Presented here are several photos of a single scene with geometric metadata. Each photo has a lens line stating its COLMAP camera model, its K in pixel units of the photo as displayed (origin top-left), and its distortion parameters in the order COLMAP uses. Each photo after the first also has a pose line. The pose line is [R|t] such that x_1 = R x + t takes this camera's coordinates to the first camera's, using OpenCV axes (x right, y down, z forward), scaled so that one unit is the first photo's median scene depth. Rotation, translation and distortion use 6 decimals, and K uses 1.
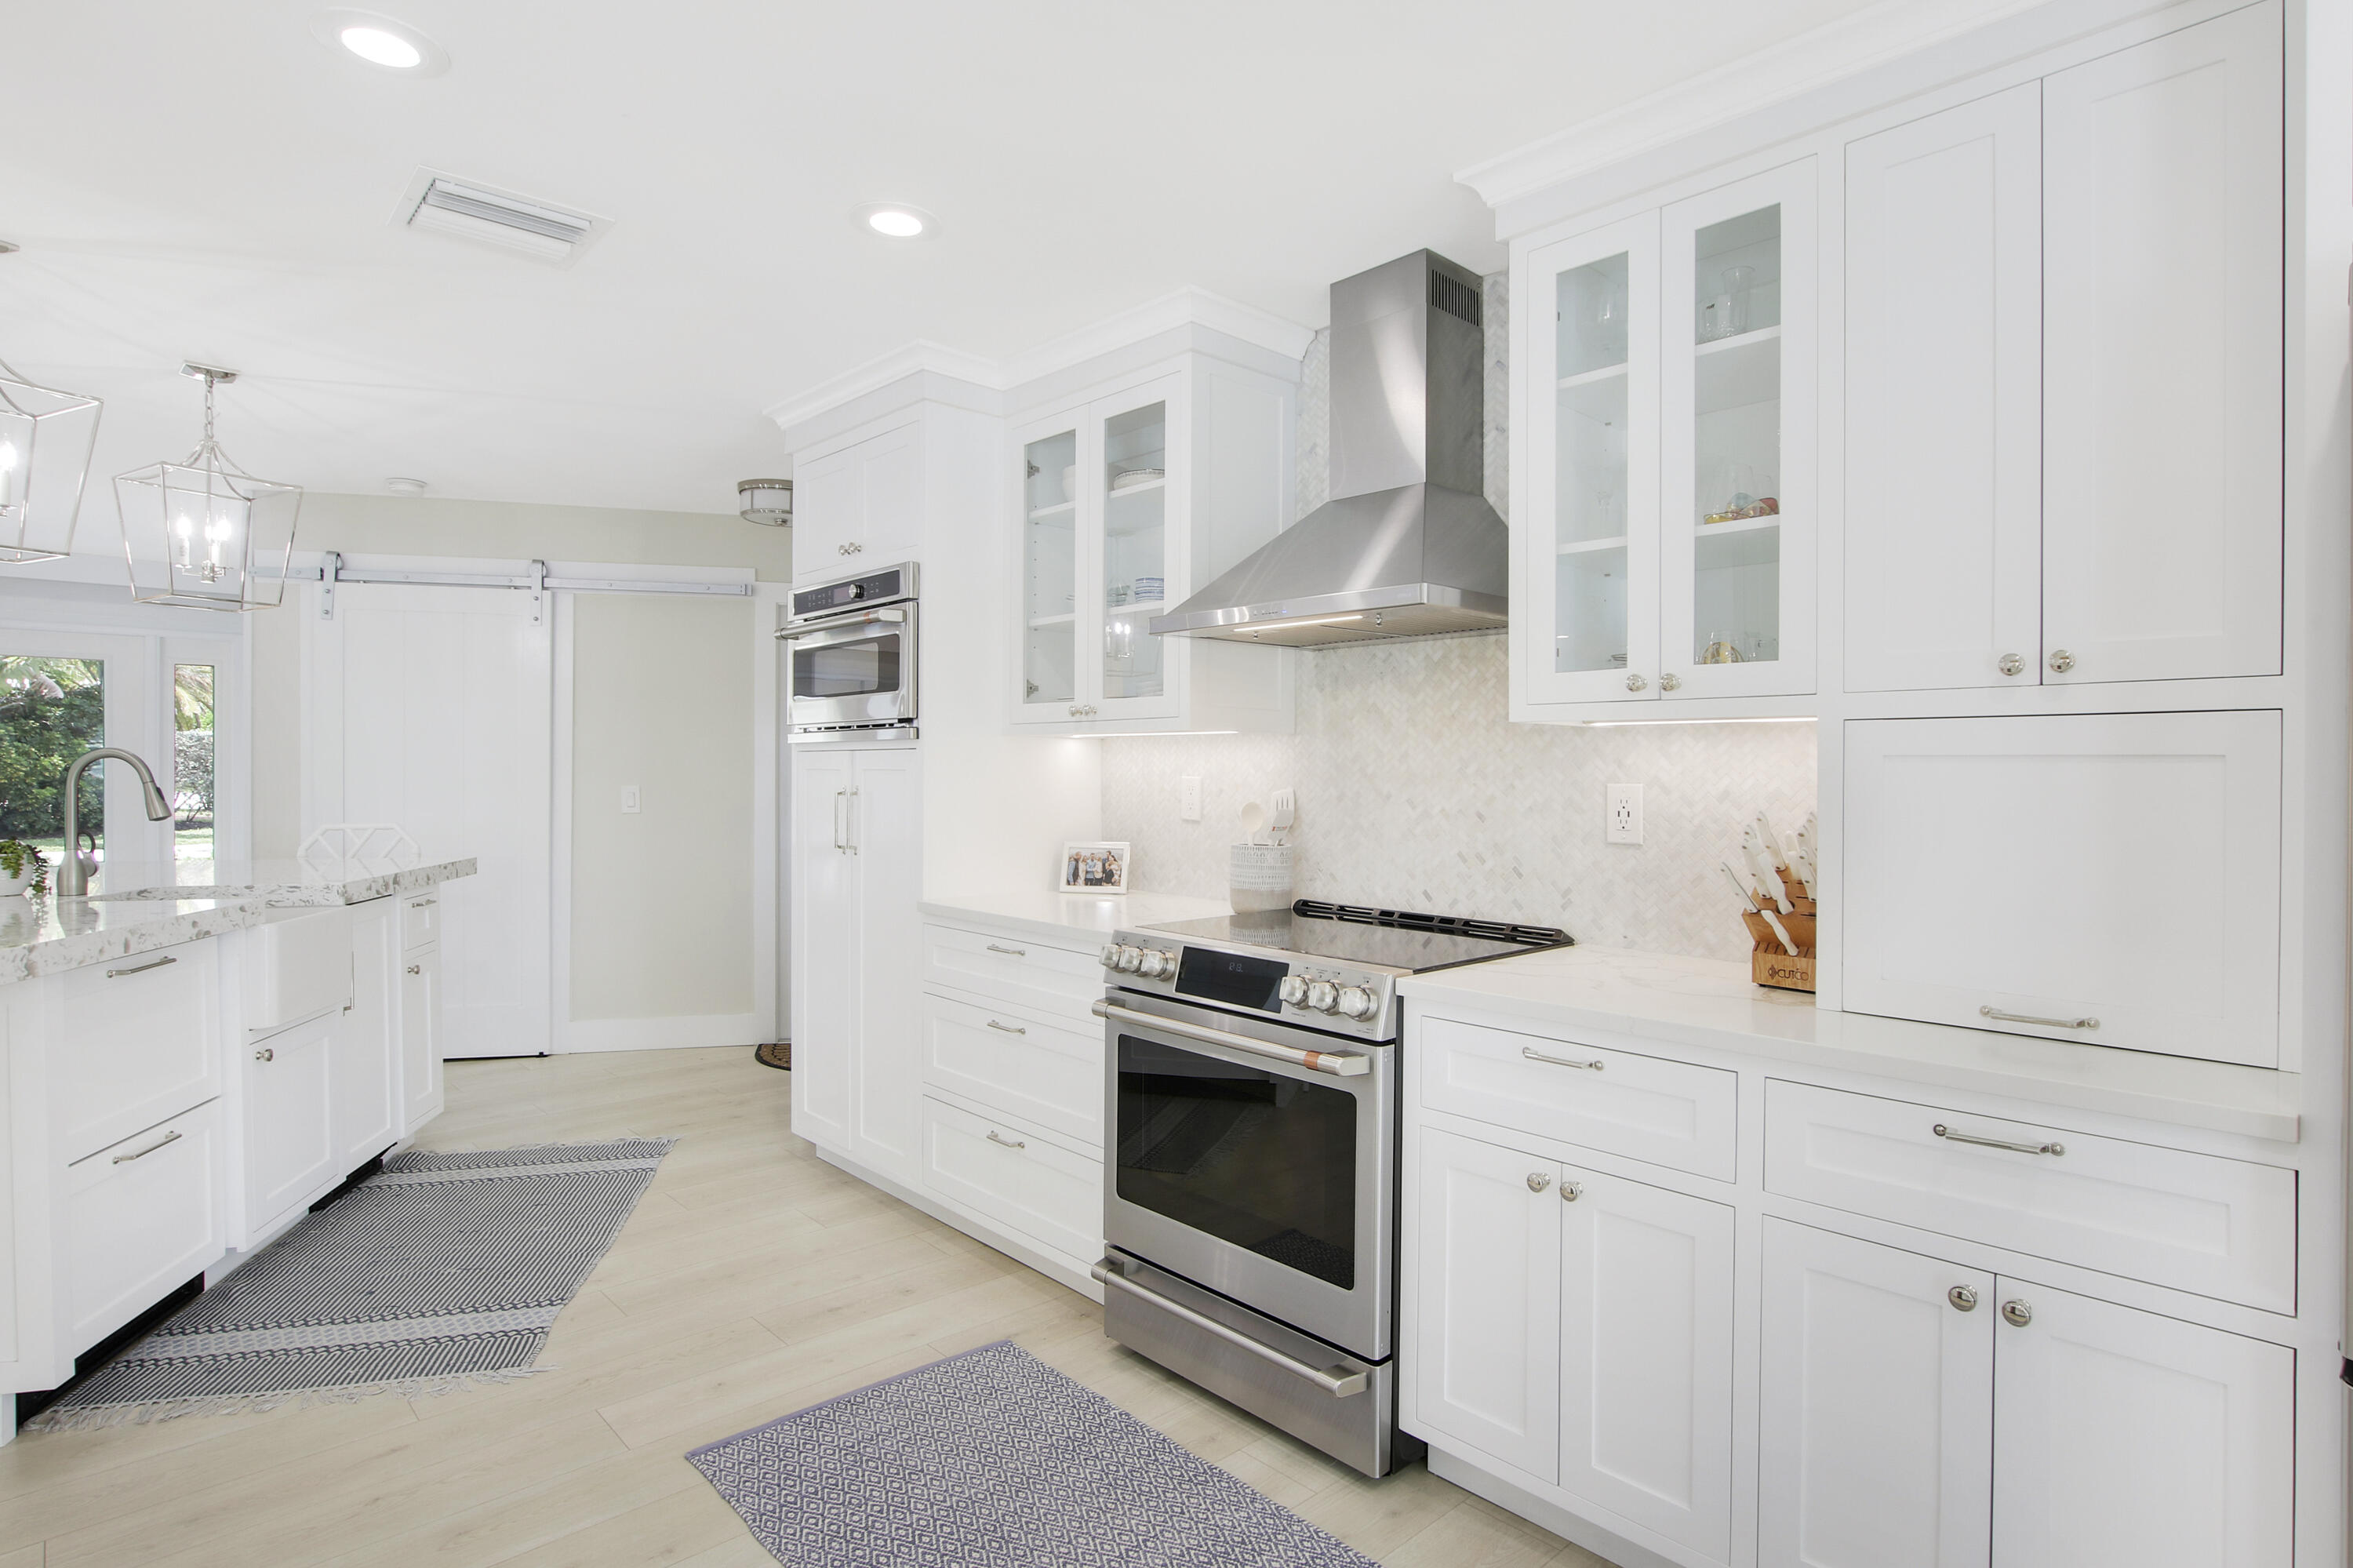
lens RADIAL K [[1212.9, 0, 1212.5], [0, 1212.9, 767.4], [0, 0, 1]] dist [-0.024698, 0.002377]
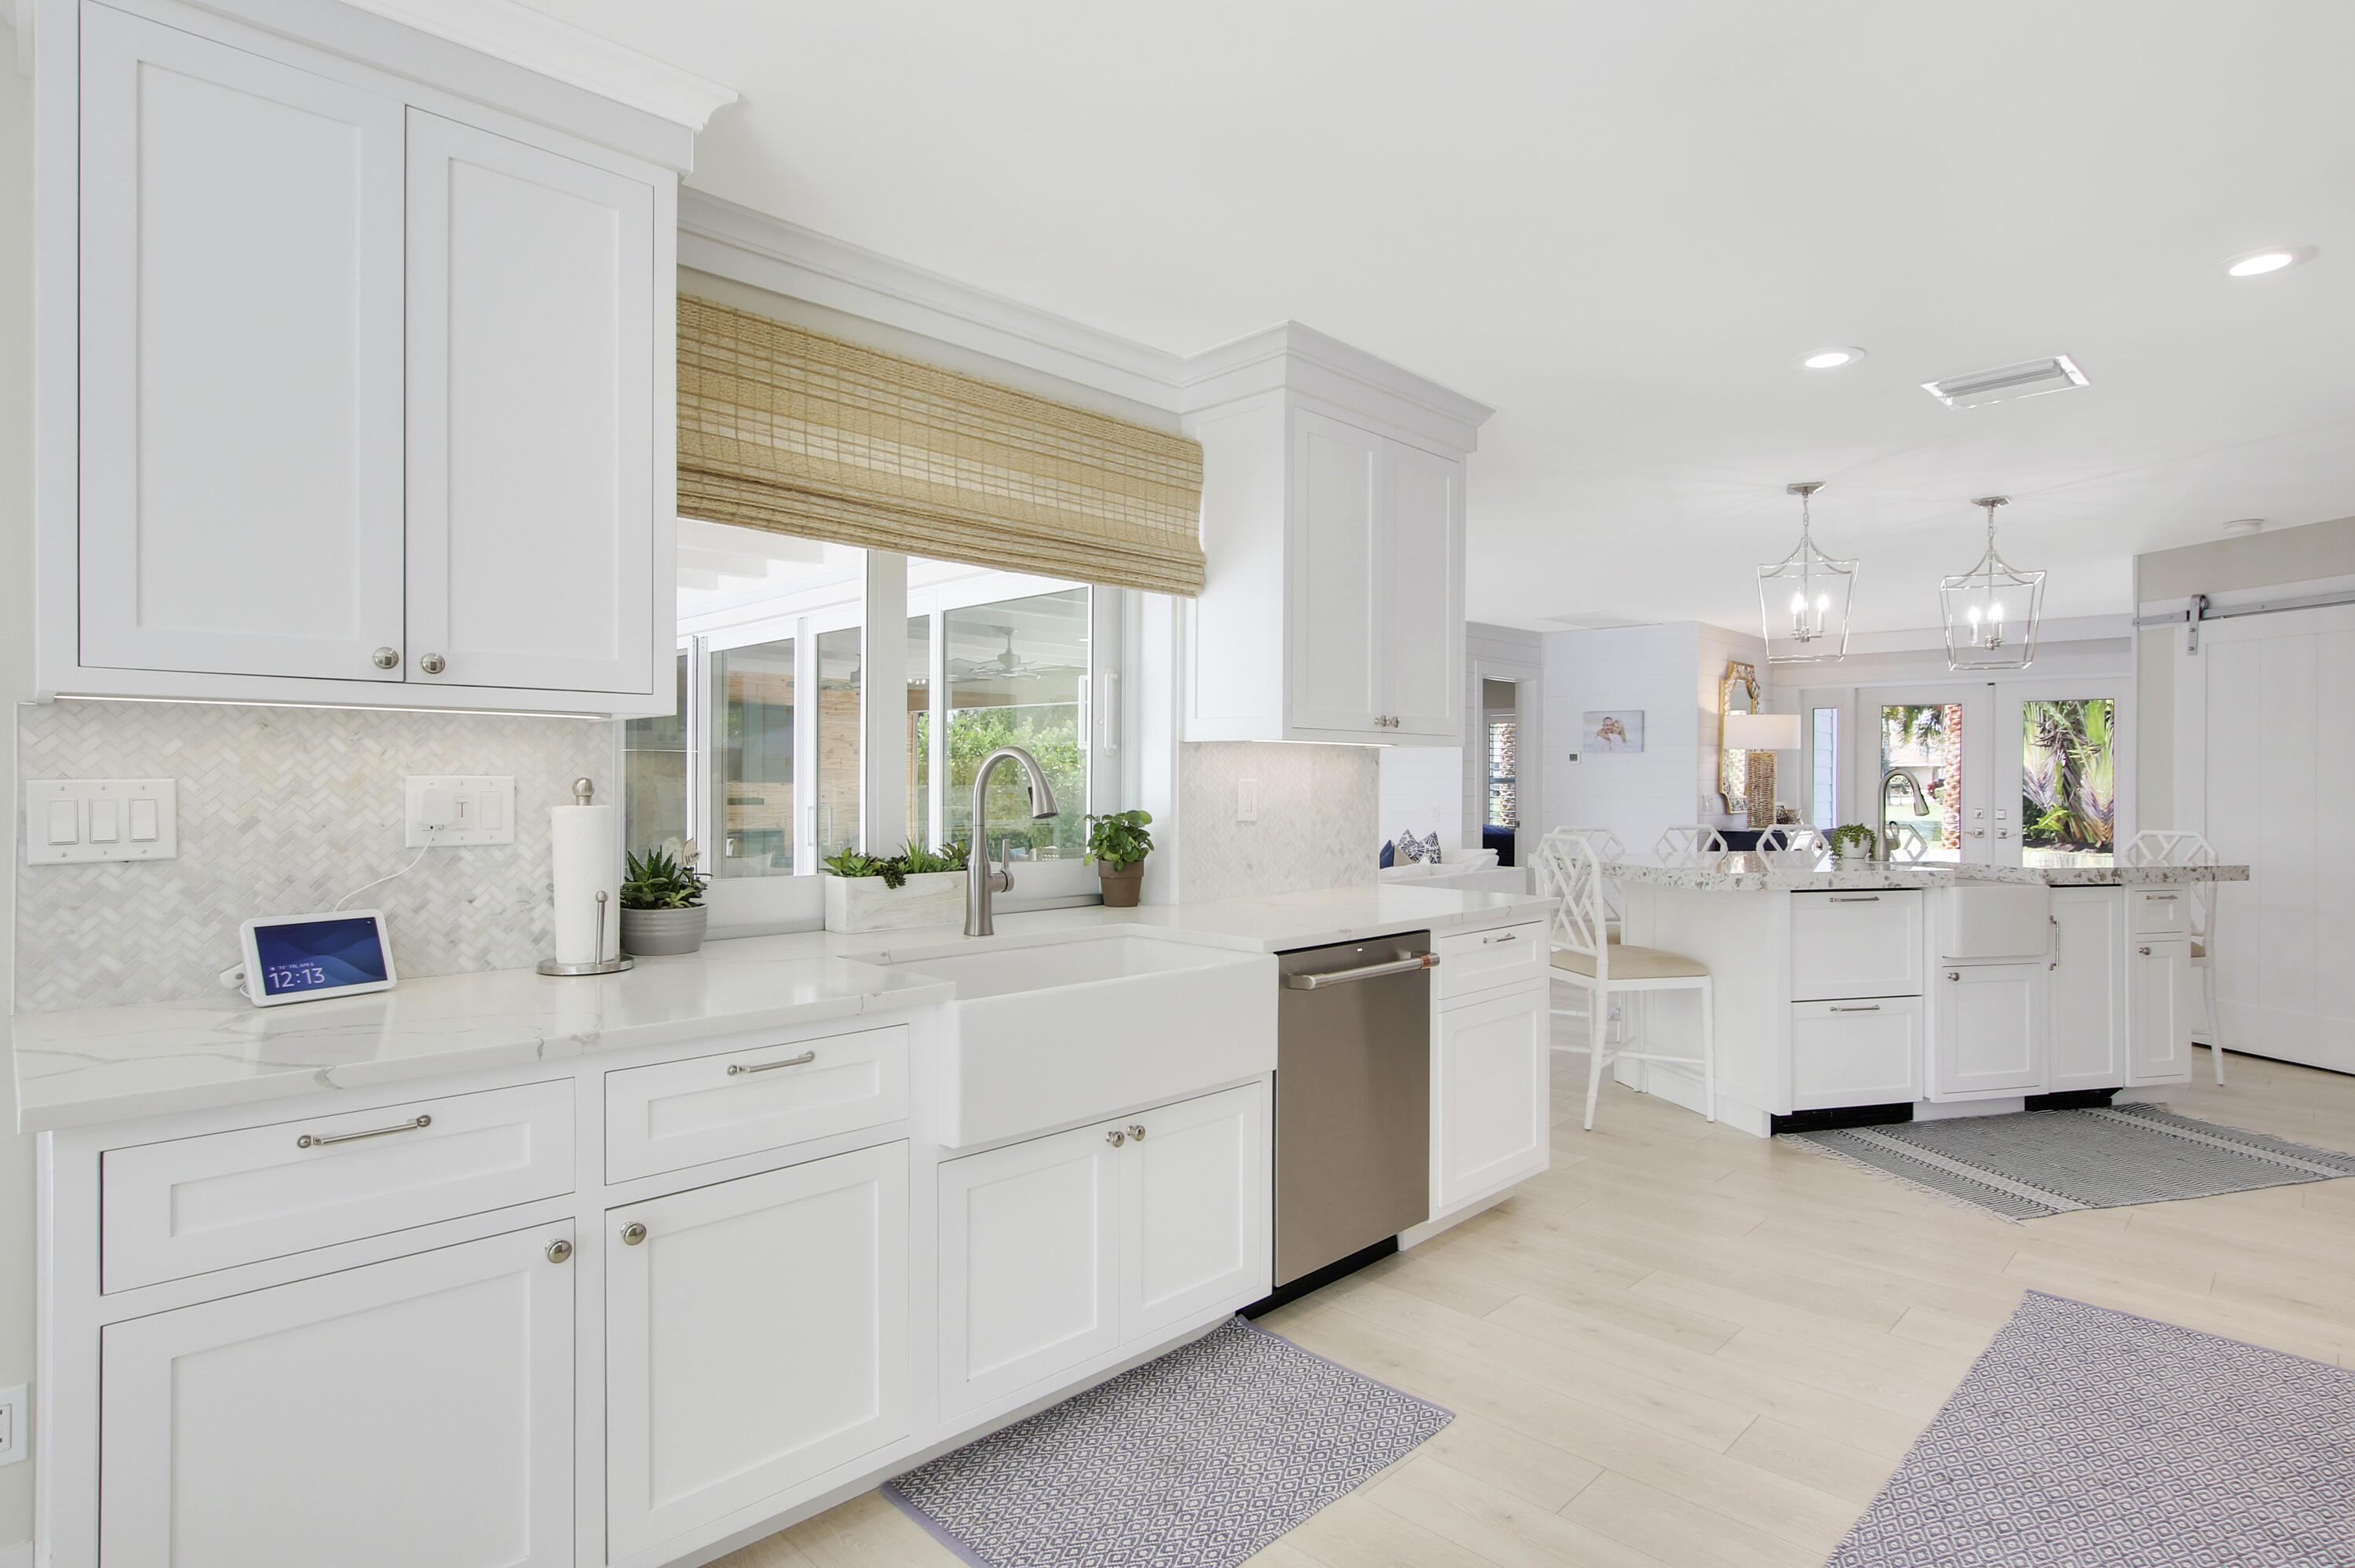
lens RADIAL K [[1213.8, 0, 1181.7], [0, 1213.8, 795.2], [0, 0, 1]] dist [-0.024698, 0.002377]
pose [[0.016915, 0.006024, -0.999839, 0.571451], [-0.002858, 0.999978, 0.005977, 0.009929], [0.999853, 0.002757, 0.016931, 0.019808]]
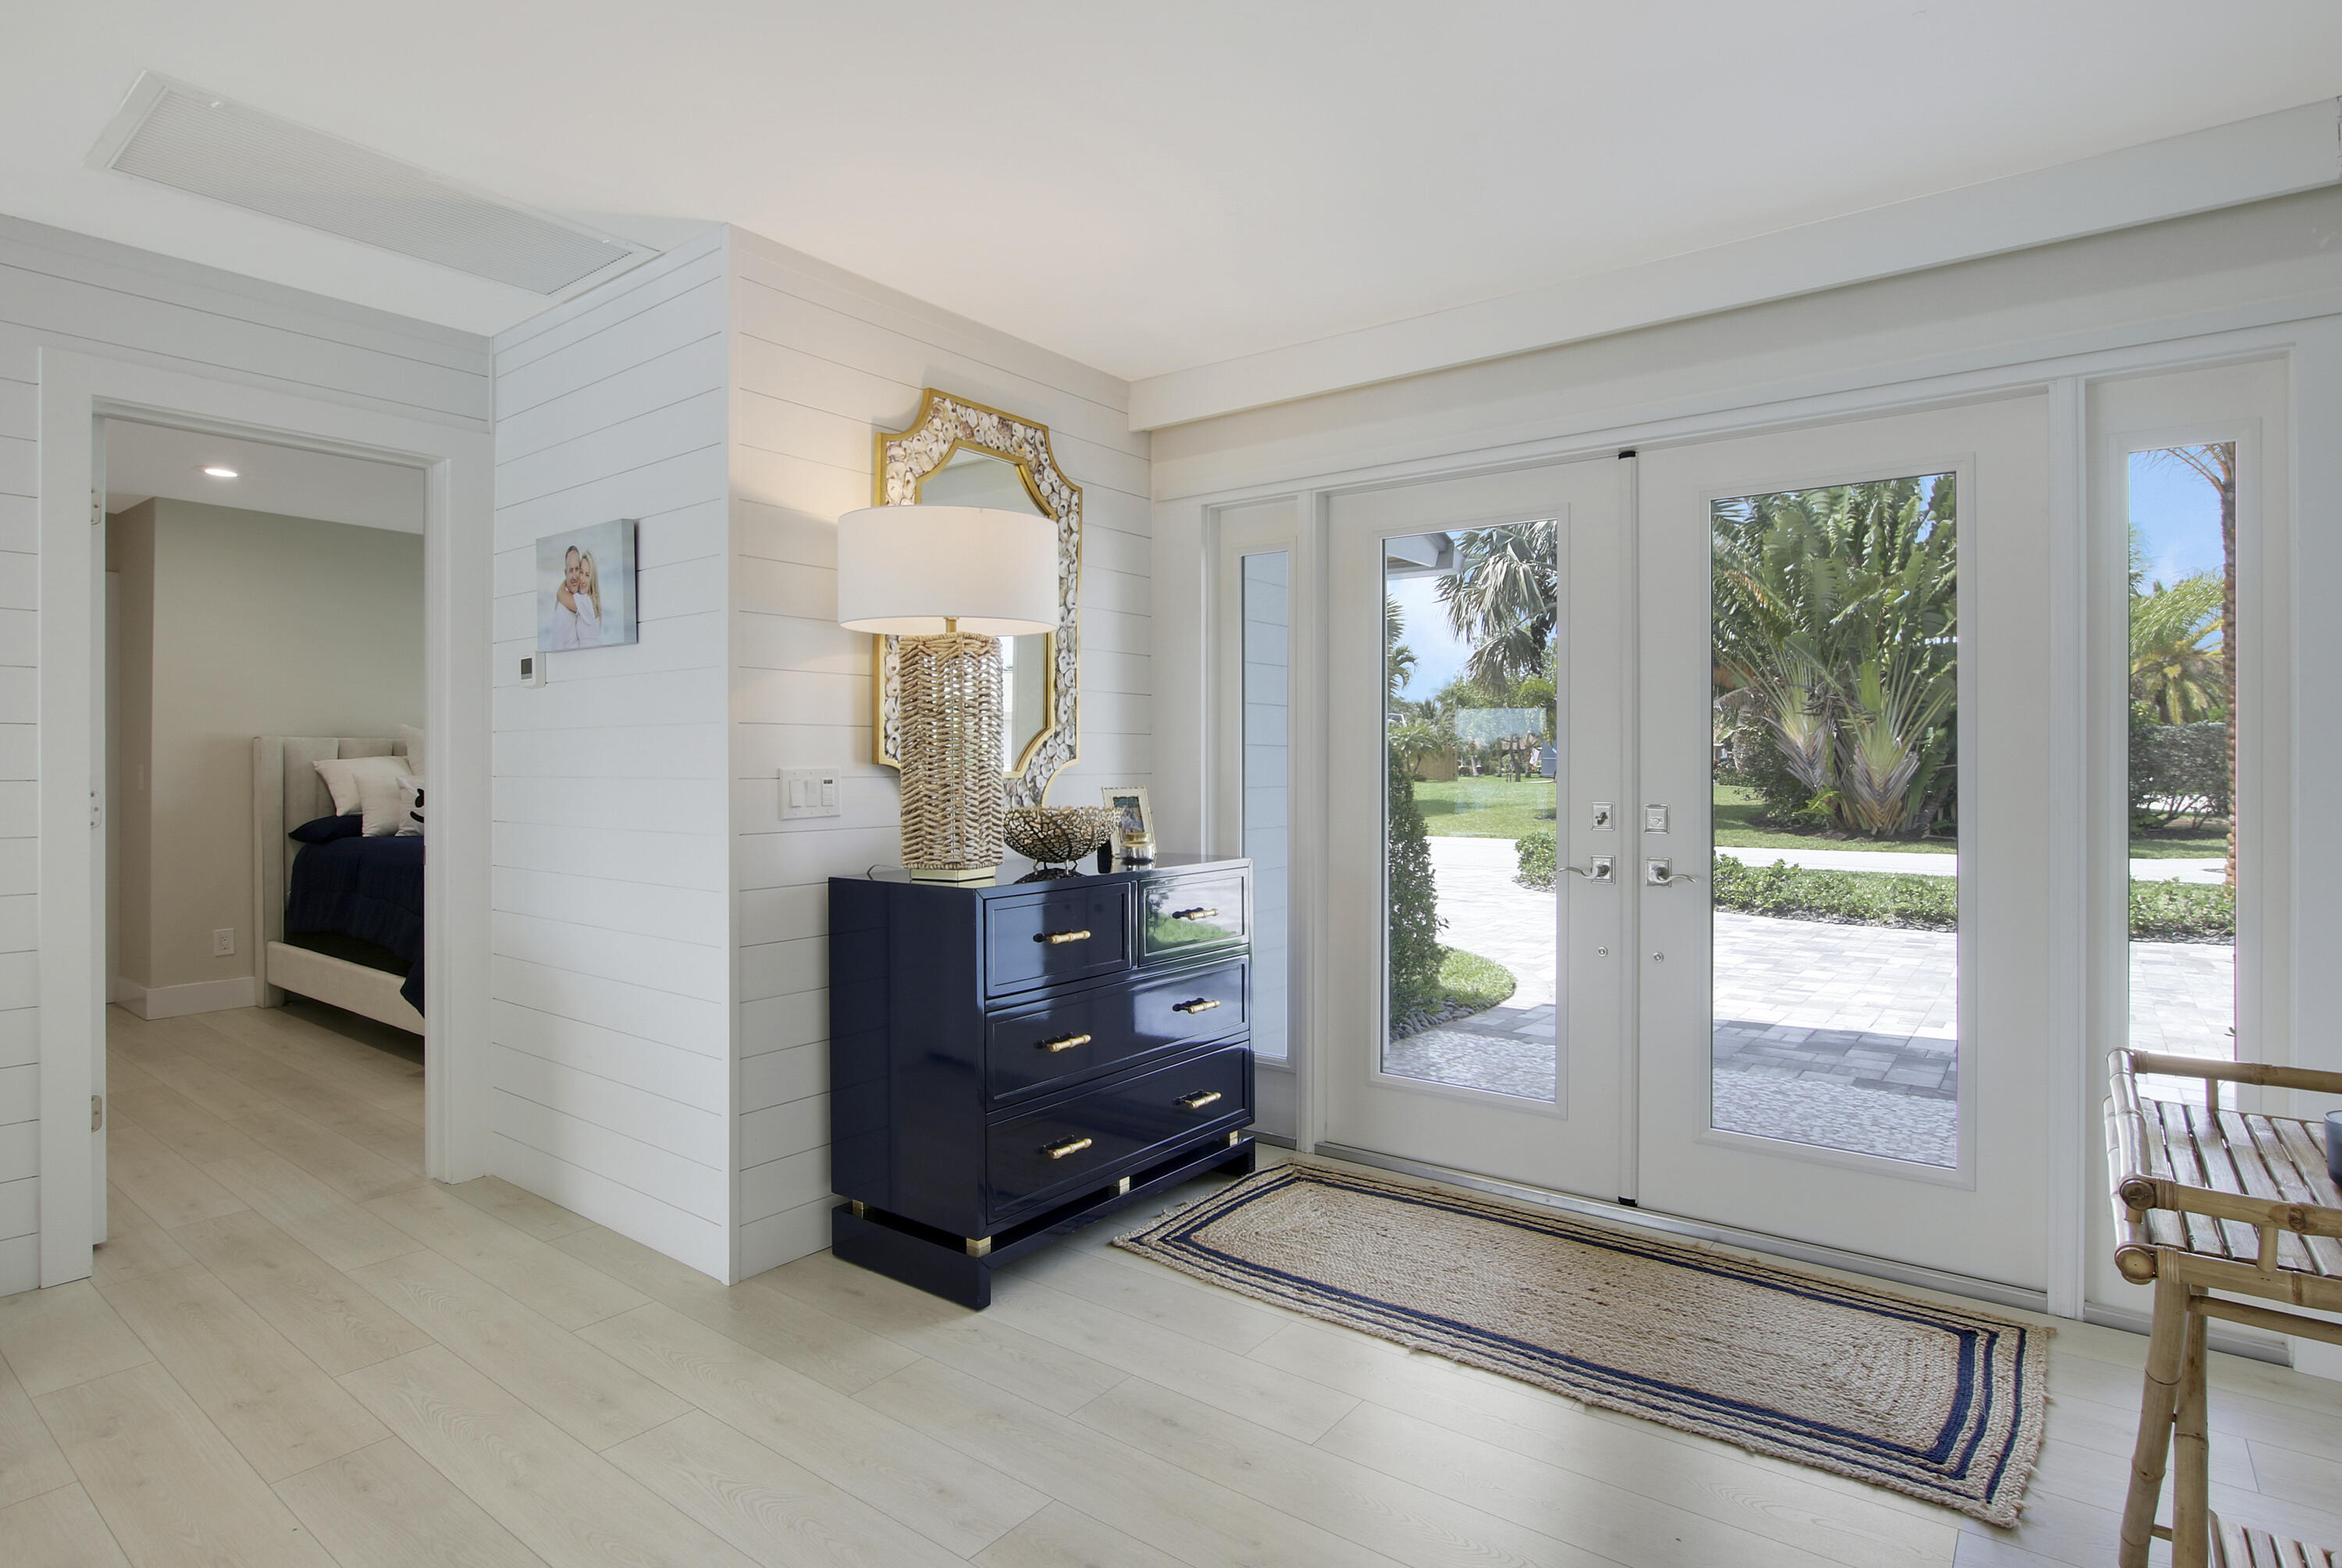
lens RADIAL K [[1207.1, 0, 1192.9], [0, 1207.1, 773.7], [0, 0, 1]] dist [-0.024698, 0.002377]
pose [[0.156479, 0.001025, -0.987681, -1.074341], [0.003011, 0.999994, 0.001515, 0.023339], [0.987677, -0.003211, 0.156475, 1.295775]]
